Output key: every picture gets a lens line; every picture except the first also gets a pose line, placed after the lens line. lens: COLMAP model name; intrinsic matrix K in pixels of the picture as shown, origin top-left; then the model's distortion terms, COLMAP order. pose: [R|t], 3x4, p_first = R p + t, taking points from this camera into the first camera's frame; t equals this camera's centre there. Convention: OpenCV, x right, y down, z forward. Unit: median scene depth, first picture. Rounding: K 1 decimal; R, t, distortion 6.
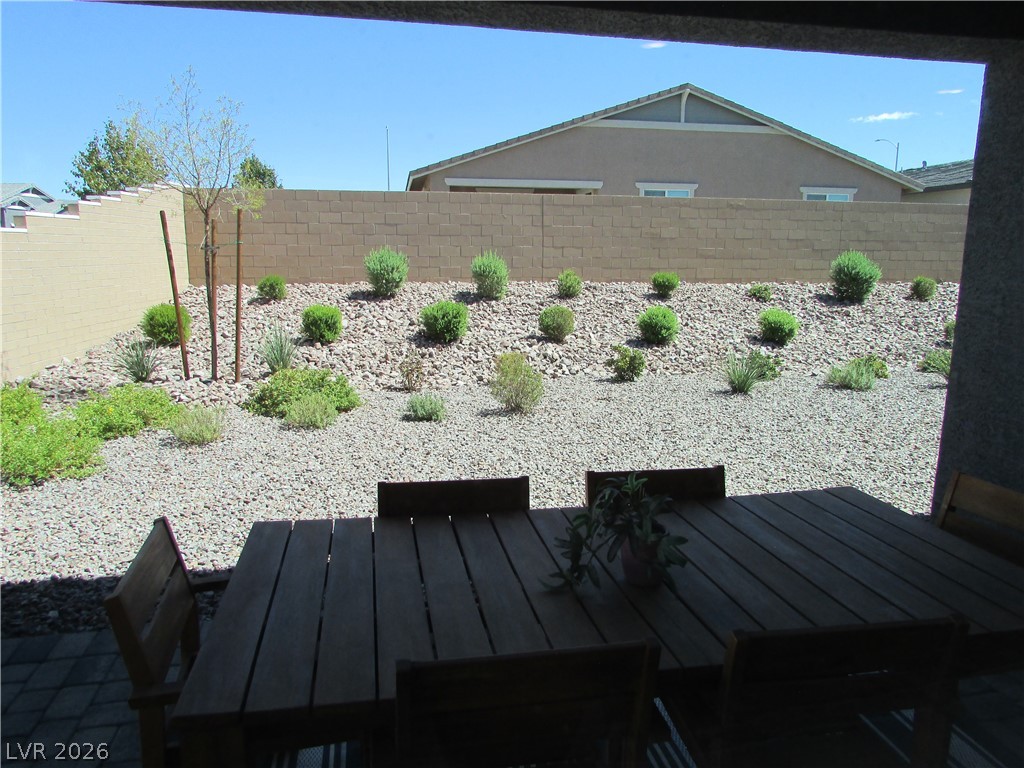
lens RADIAL K [[730.4, 0, 507.2], [0, 730.4, 382.7], [0, 0, 1]] dist [-0.030926, 0.012848]
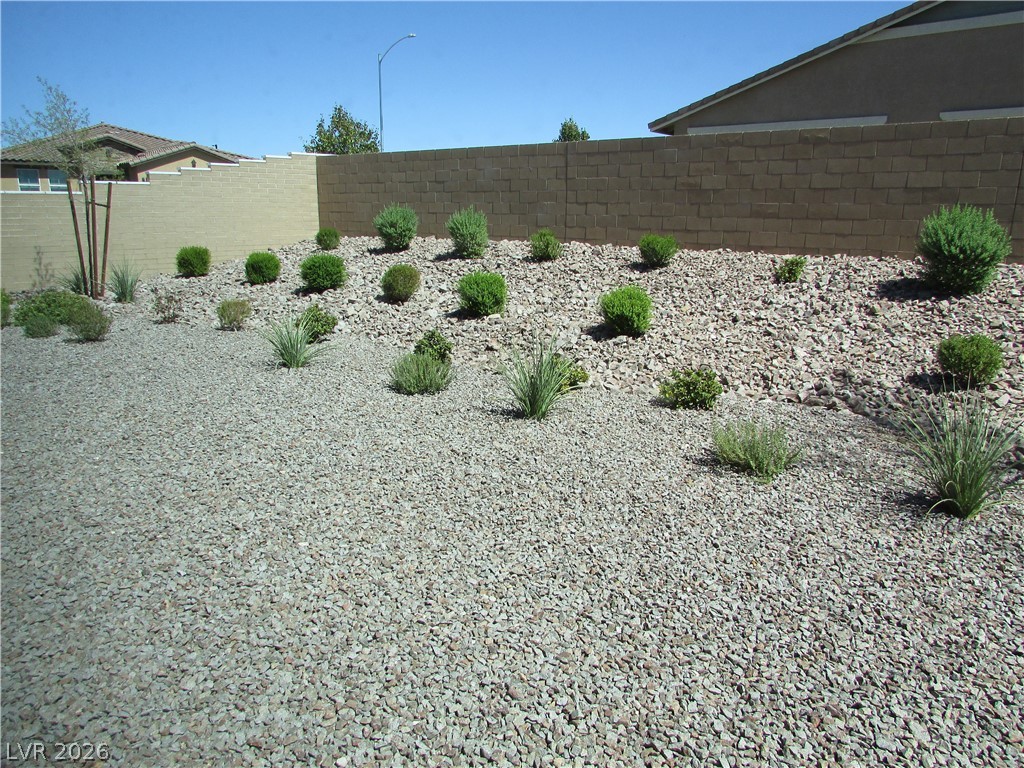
lens RADIAL K [[730.4, 0, 508.3], [0, 730.4, 386.5], [0, 0, 1]] dist [-0.030926, 0.012848]
pose [[0.655539, 0.176424, -0.734264, 0.665387], [-0.141963, 0.983782, 0.109633, -0.053560], [0.741697, 0.032370, 0.669953, 0.358493]]
